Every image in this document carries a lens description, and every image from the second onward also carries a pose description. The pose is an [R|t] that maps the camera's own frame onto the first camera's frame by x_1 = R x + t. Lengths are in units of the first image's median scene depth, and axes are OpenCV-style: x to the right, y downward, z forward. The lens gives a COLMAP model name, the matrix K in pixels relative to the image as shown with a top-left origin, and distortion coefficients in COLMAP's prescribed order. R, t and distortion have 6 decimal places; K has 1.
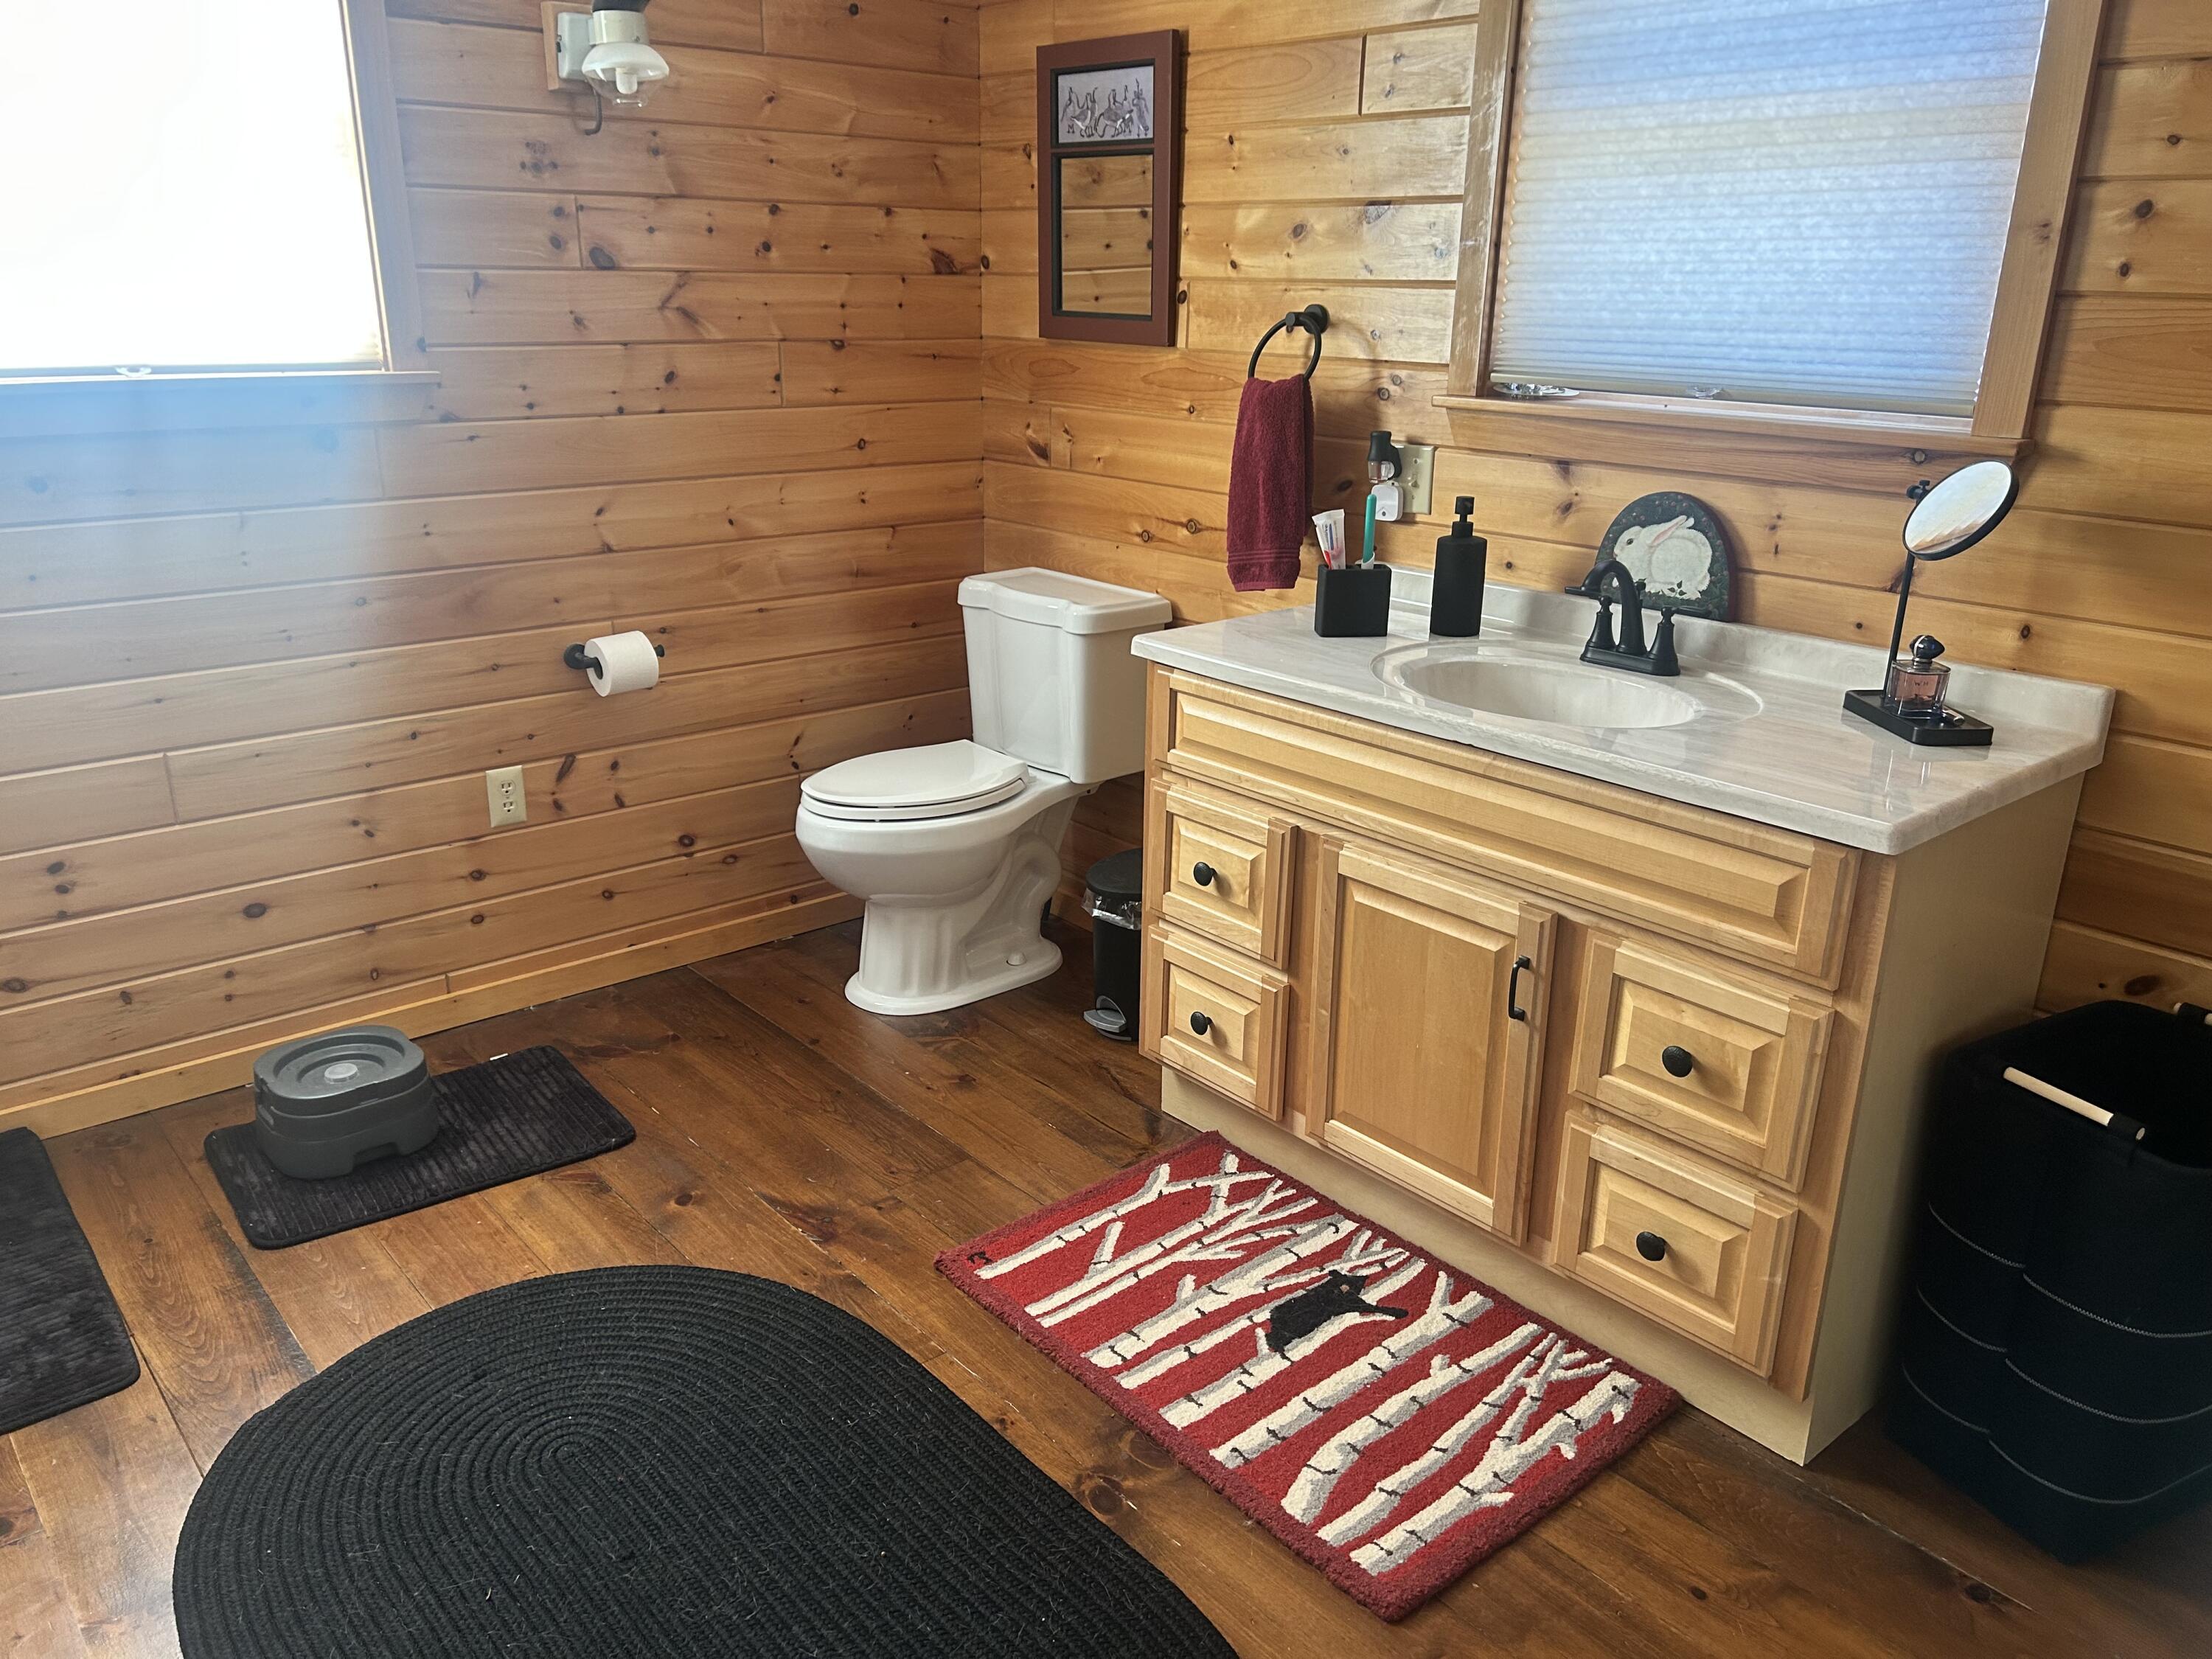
lens RADIAL K [[1665.7, 0, 1100.6], [0, 1665.7, 825.3], [0, 0, 1]] dist [0.054476, -0.054952]
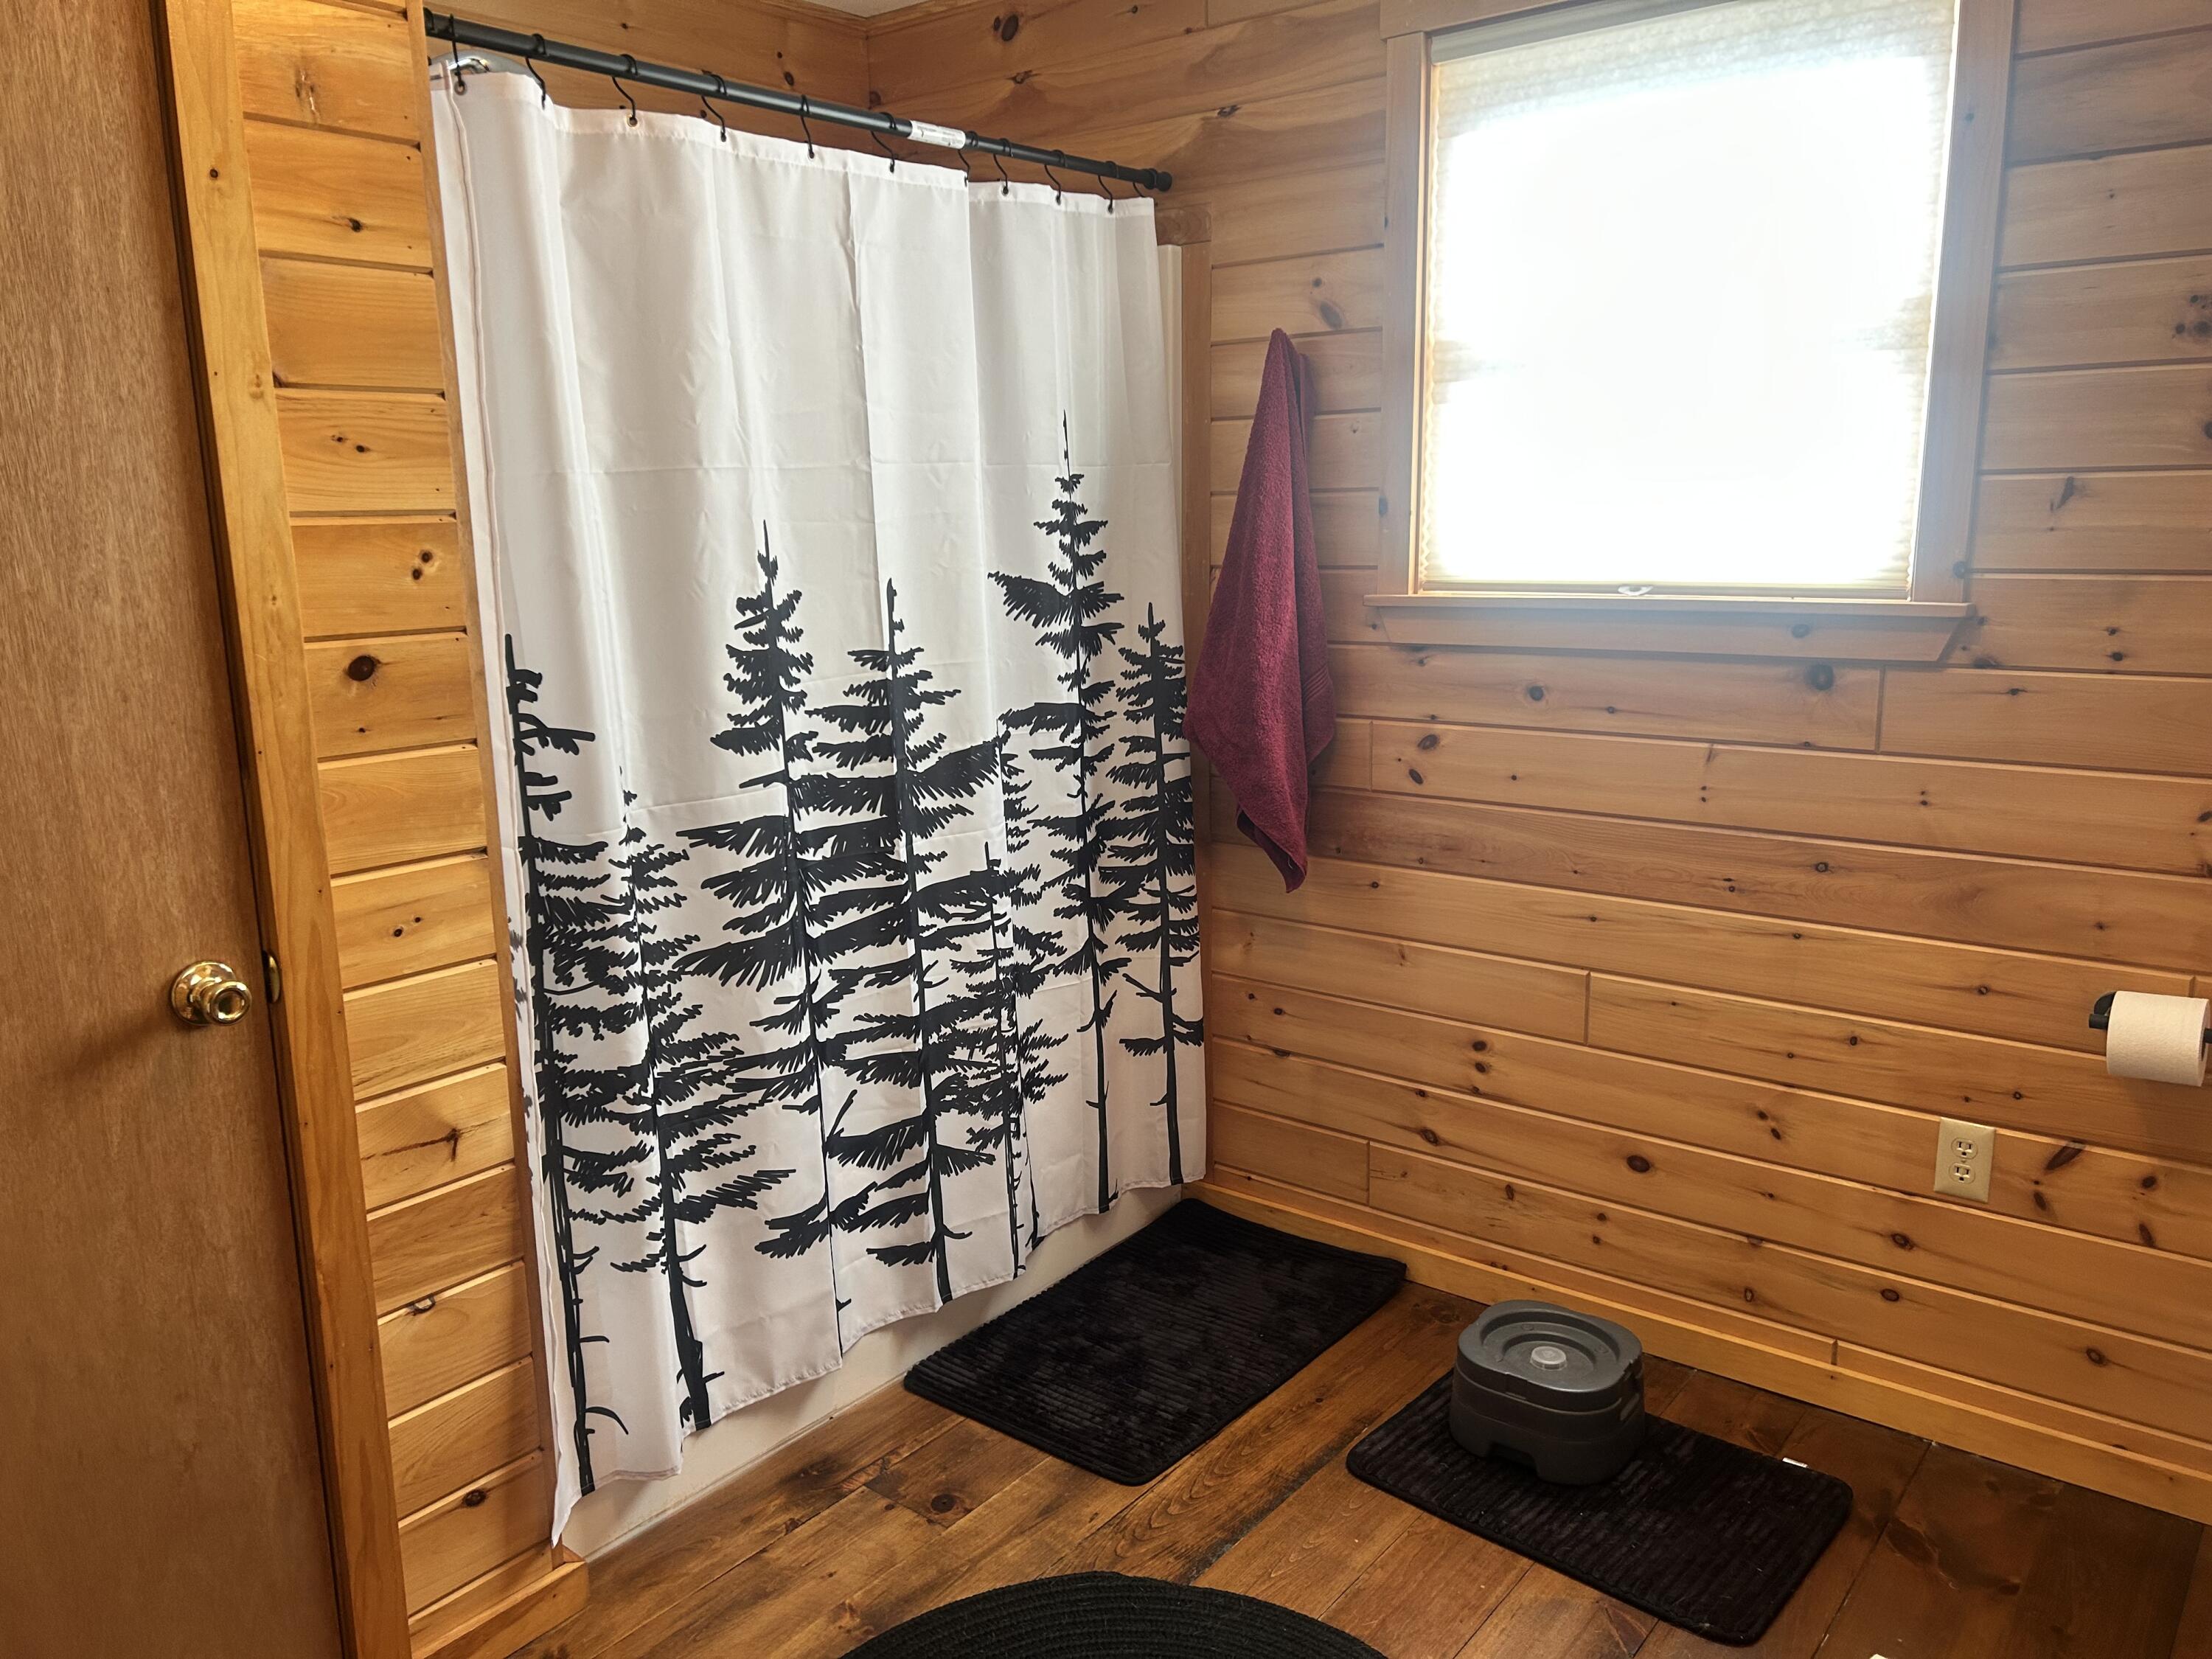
lens RADIAL K [[1665.7, 0, 1099.3], [0, 1665.7, 835.3], [0, 0, 1]] dist [0.054476, -0.054952]
pose [[0.182938, 0.176589, -0.967135, 0.295782], [-0.290445, 0.949534, 0.118436, -0.141741], [0.939242, 0.259233, 0.224995, 0.468700]]
